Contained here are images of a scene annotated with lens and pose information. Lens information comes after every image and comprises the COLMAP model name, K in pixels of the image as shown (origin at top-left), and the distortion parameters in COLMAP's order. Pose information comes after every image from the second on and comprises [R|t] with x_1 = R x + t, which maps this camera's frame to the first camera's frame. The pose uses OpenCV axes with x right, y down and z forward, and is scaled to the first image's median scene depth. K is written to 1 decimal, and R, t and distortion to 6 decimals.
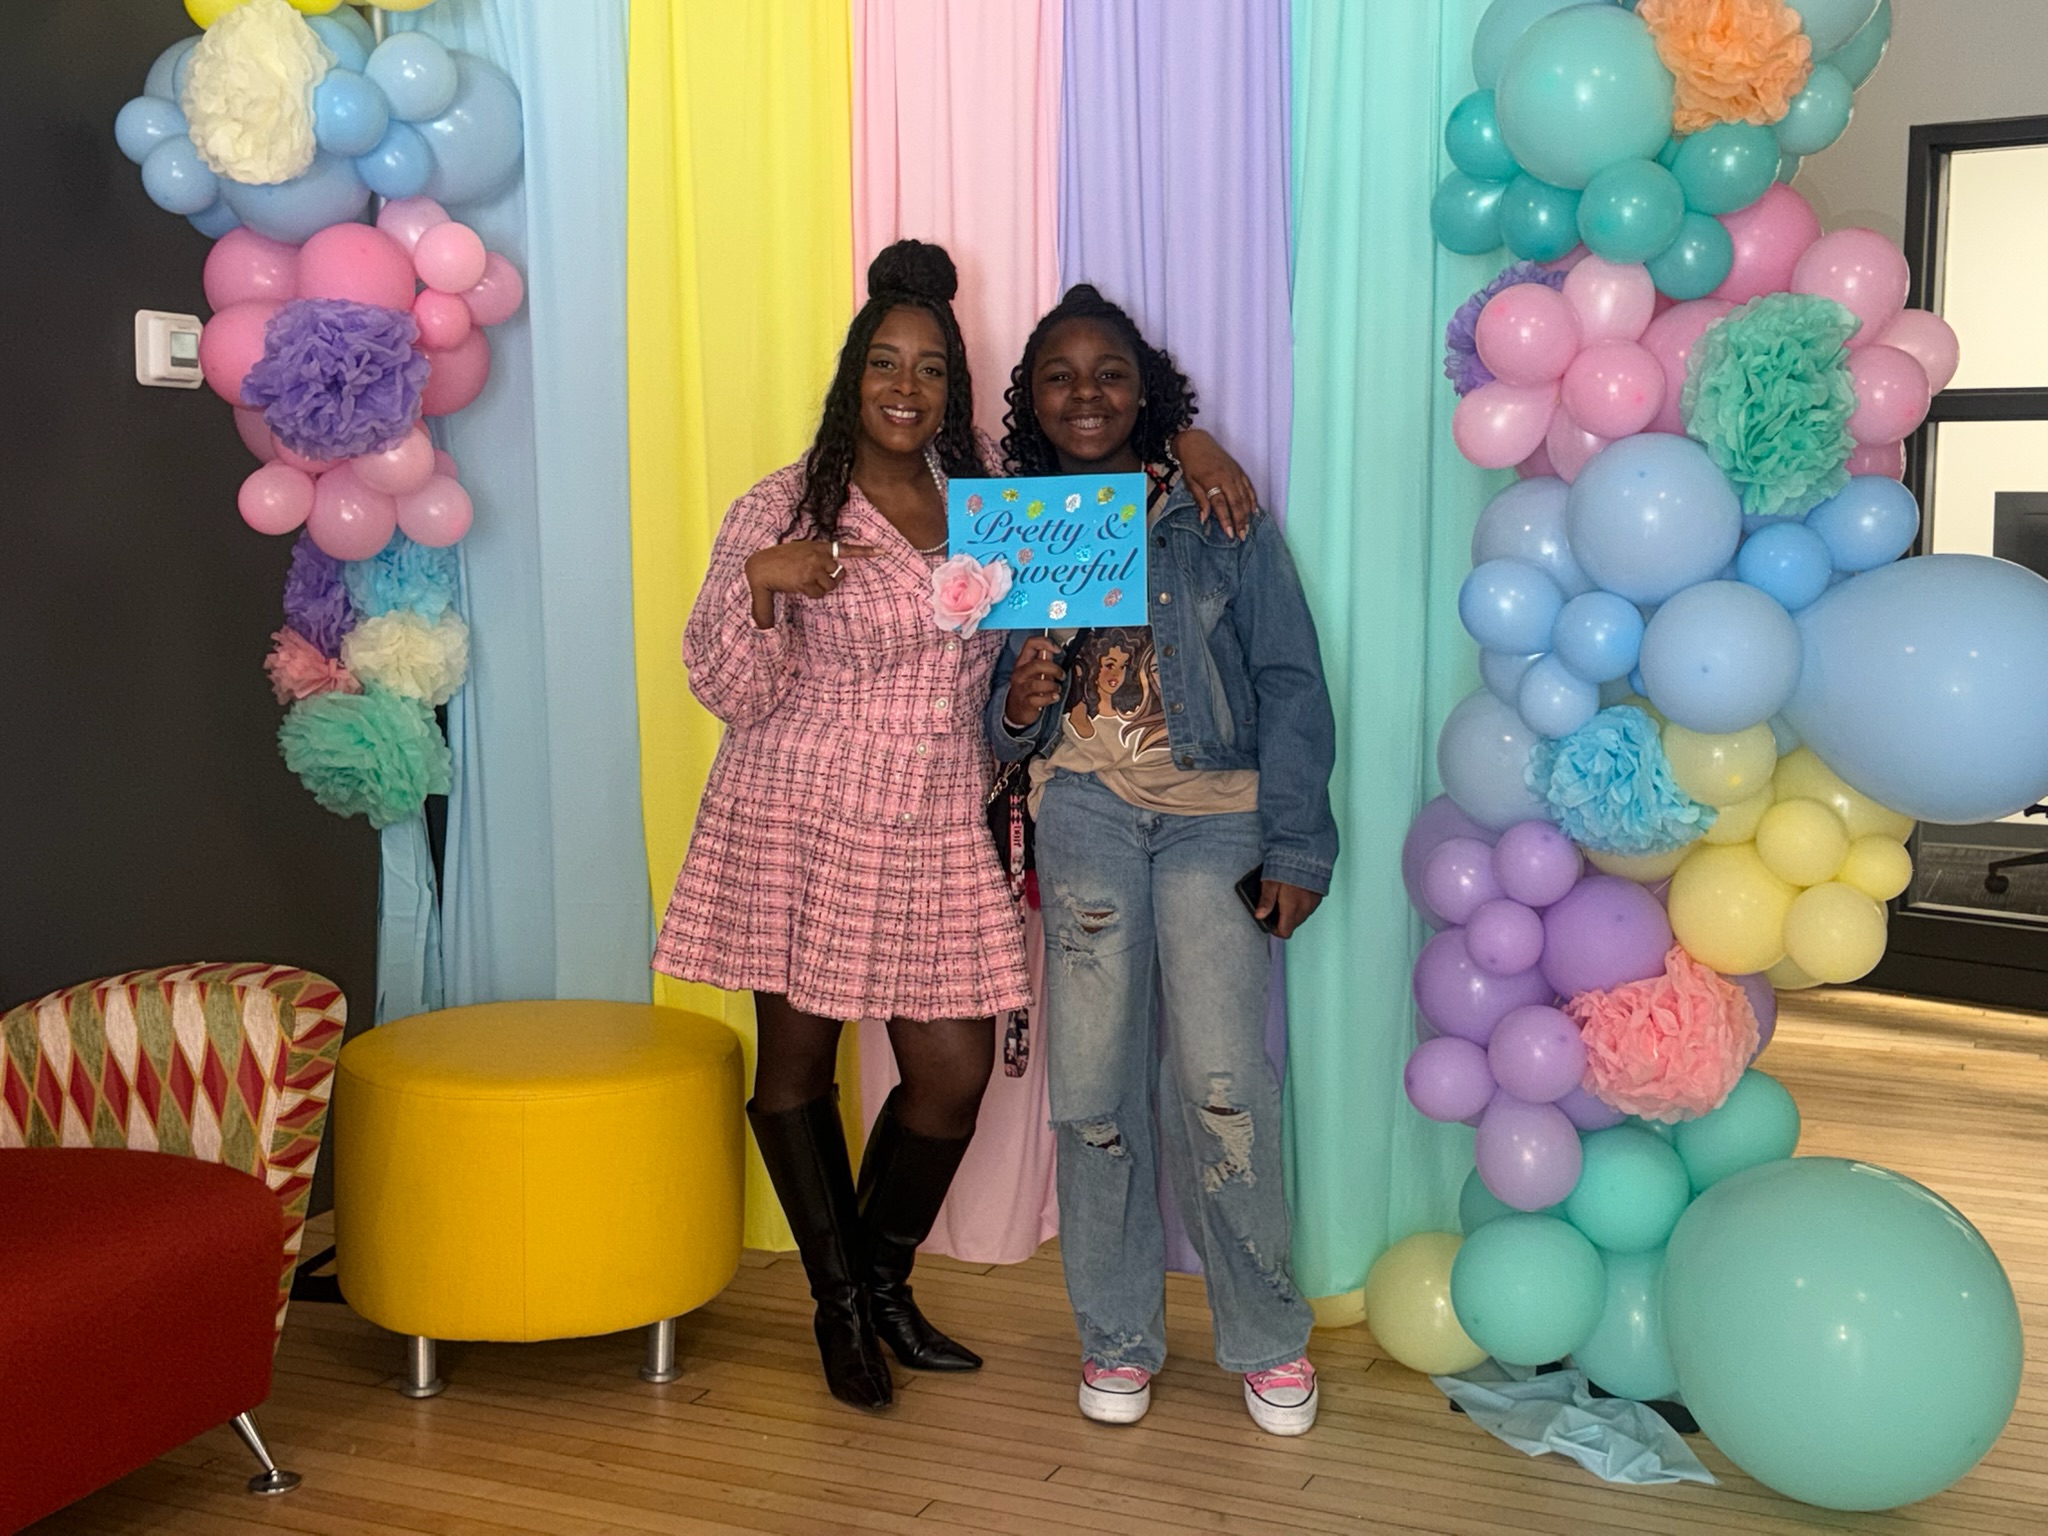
lens RADIAL K [[2541.0, 0, 1014.3], [0, 2541.0, 732.9], [0, 0, 1]] dist [0.023292, 0.000000]
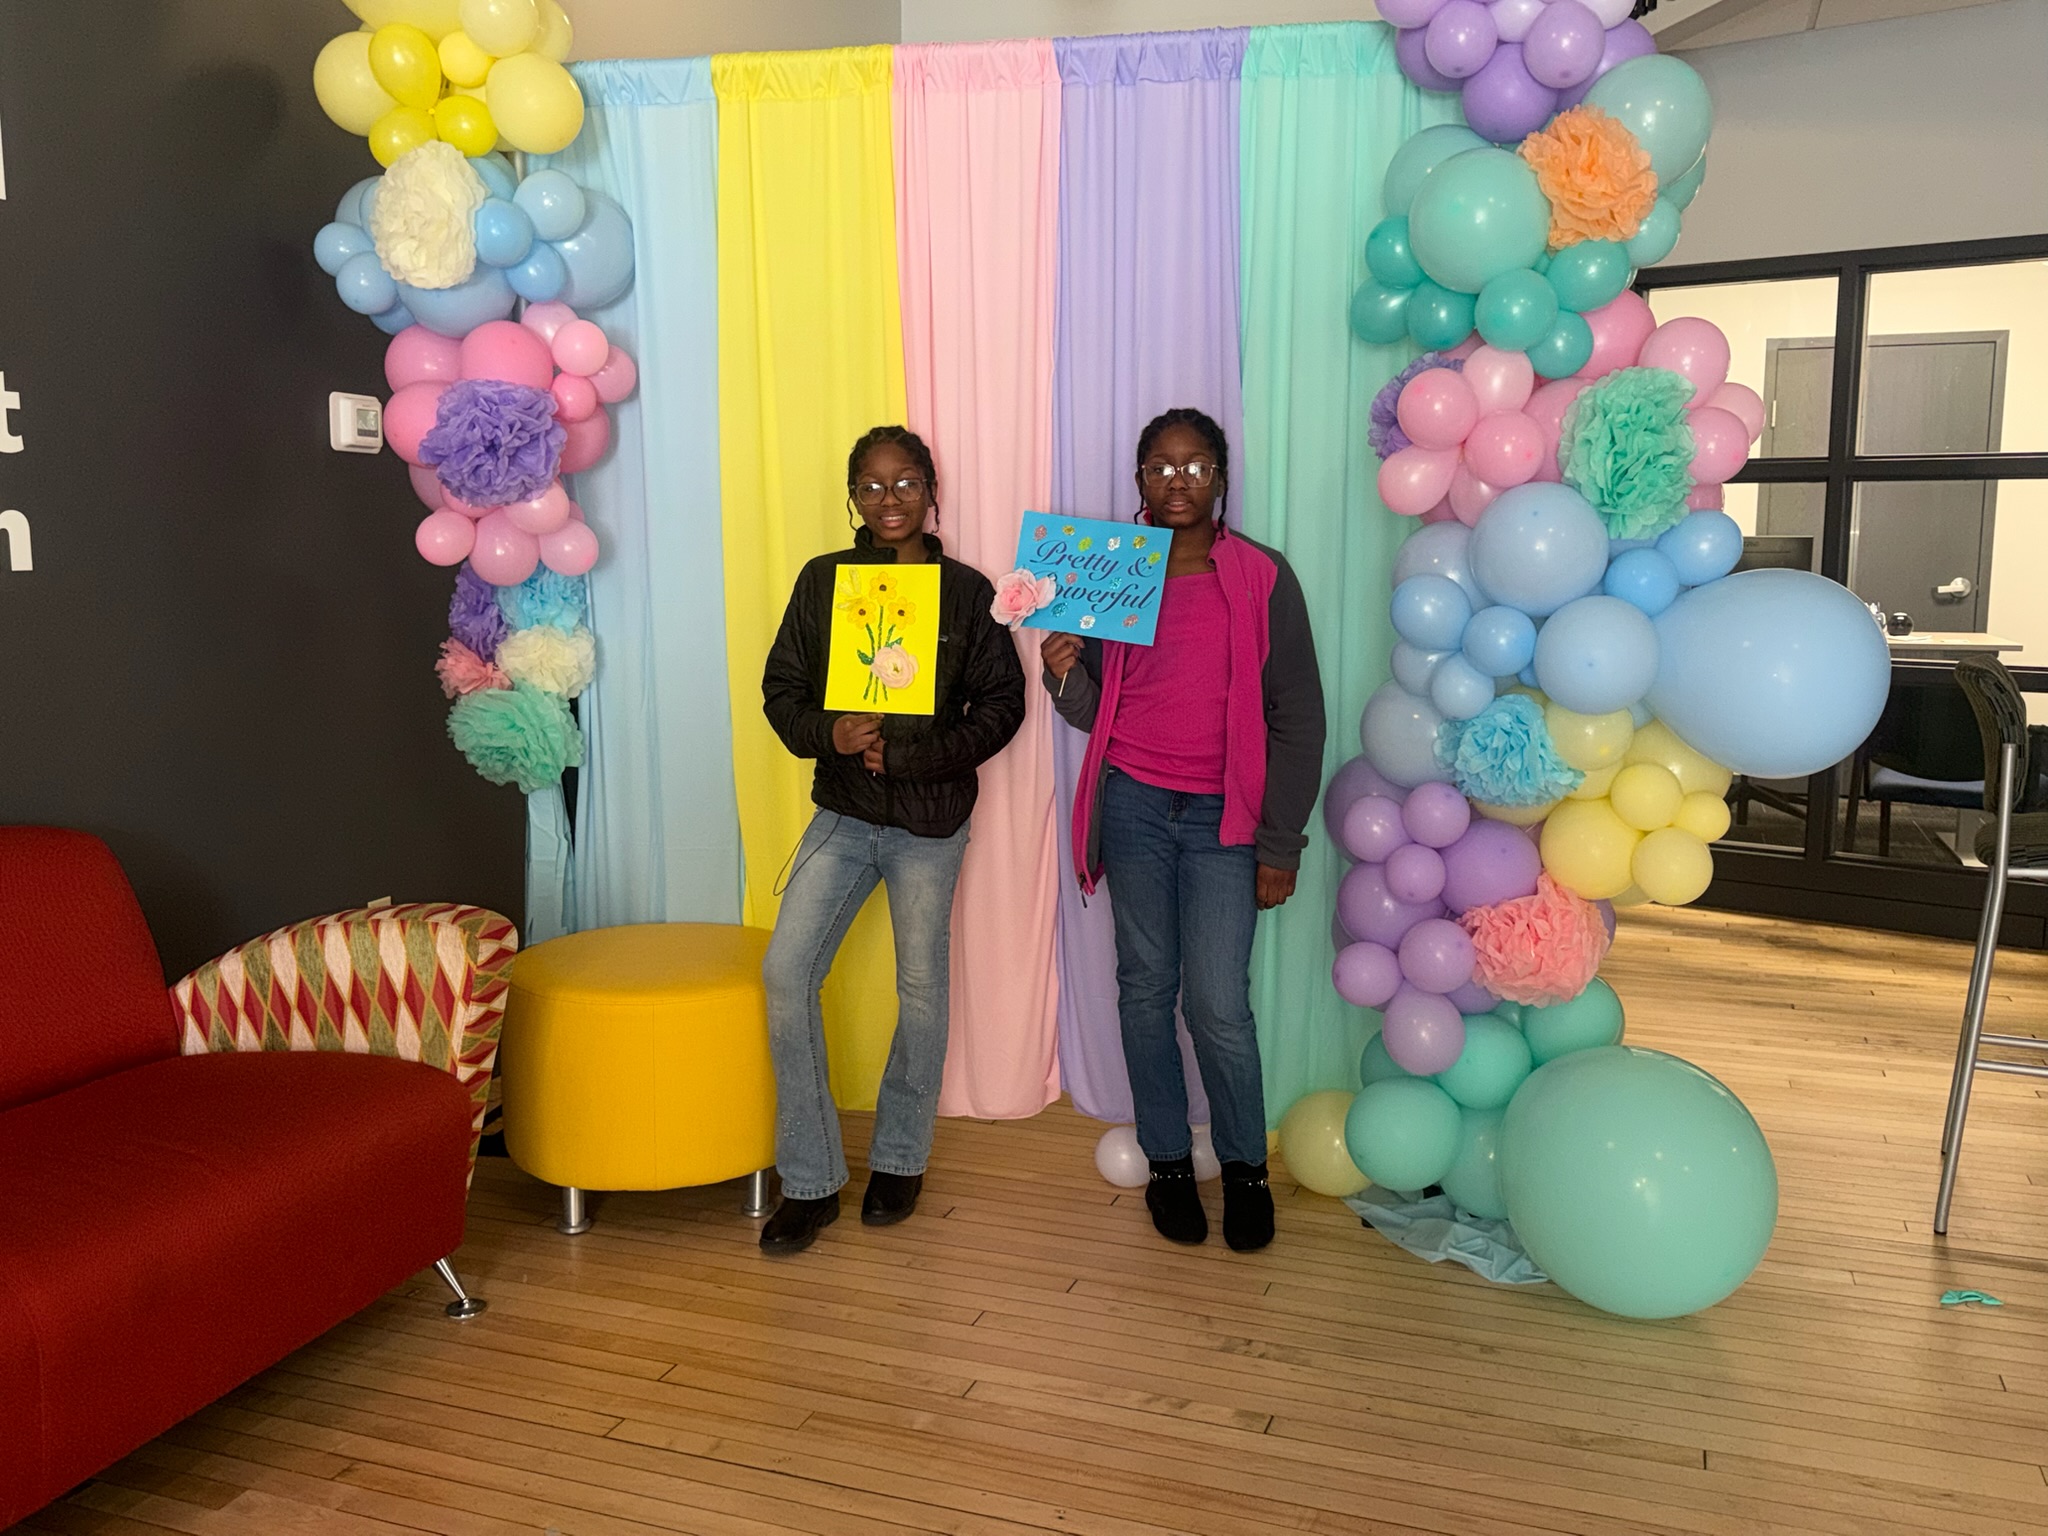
lens RADIAL K [[1752.6, 0, 1016.0], [0, 1752.6, 760.2], [0, 0, 1]] dist [0.014941, -0.070886]
pose [[0.998434, -0.008731, 0.055263, -0.059020], [0.007217, 0.999595, 0.027543, -0.002443], [-0.055482, -0.027101, 0.998092, 0.111922]]
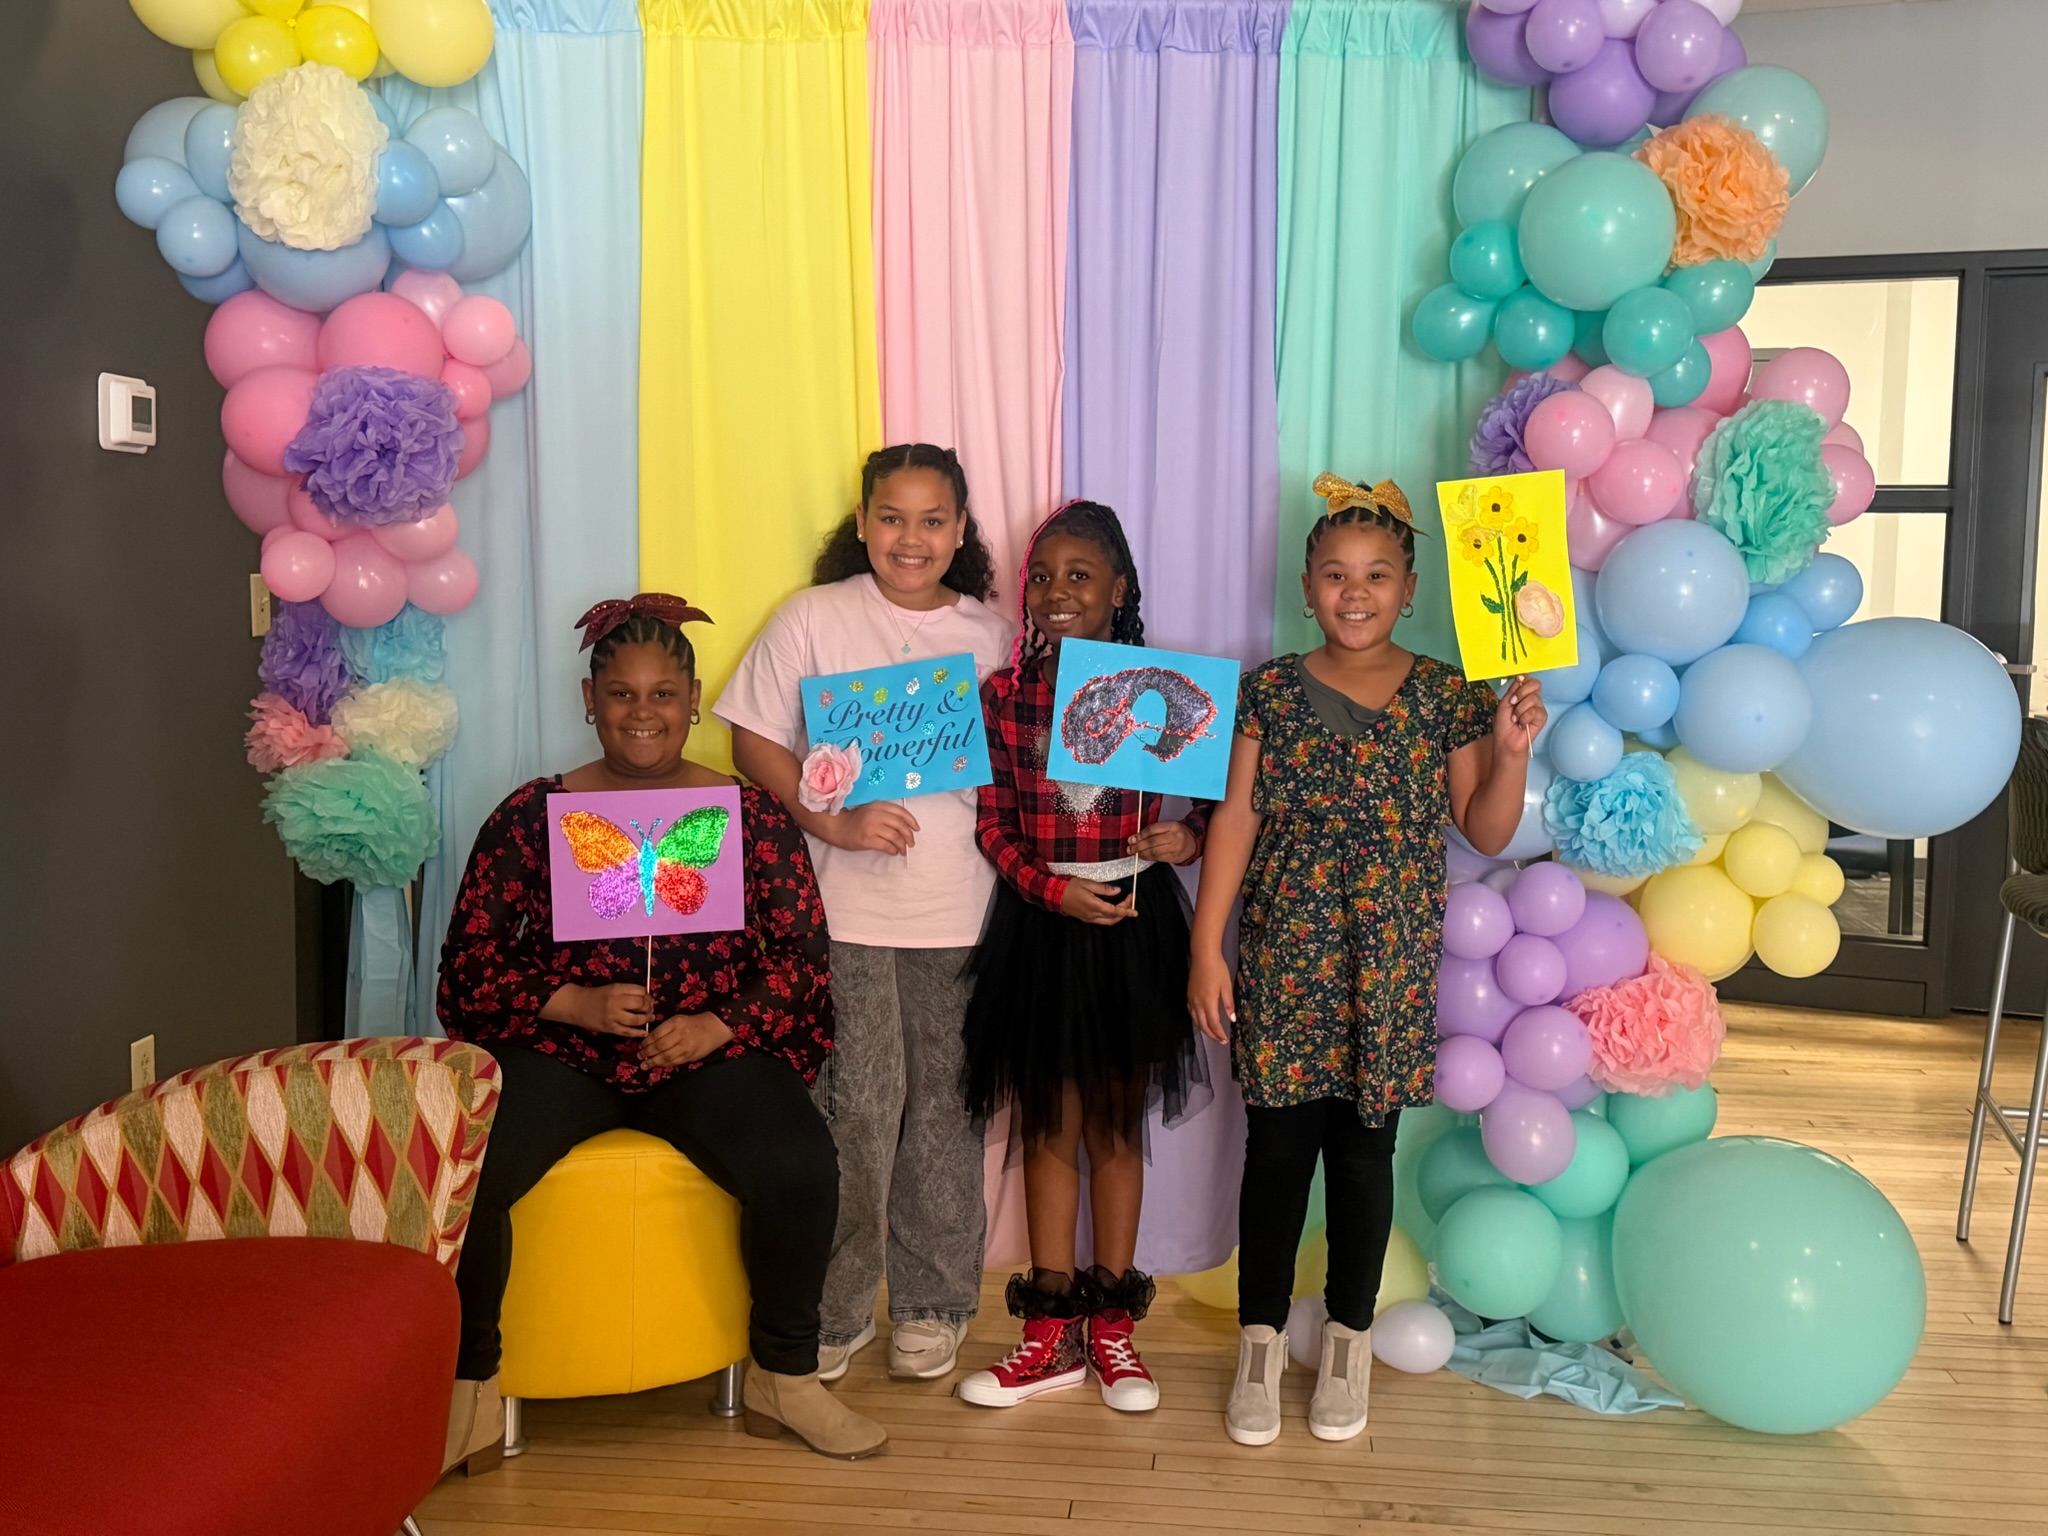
lens RADIAL K [[2155.5, 0, 979.1], [0, 2155.5, 751.7], [0, 0, 1]] dist [-0.017713, 0.000000]
pose [[0.954807, -0.017459, 0.296714, -0.318627], [0.019984, 0.999785, -0.005481, -0.010457], [-0.296555, 0.011163, 0.954951, 0.134218]]
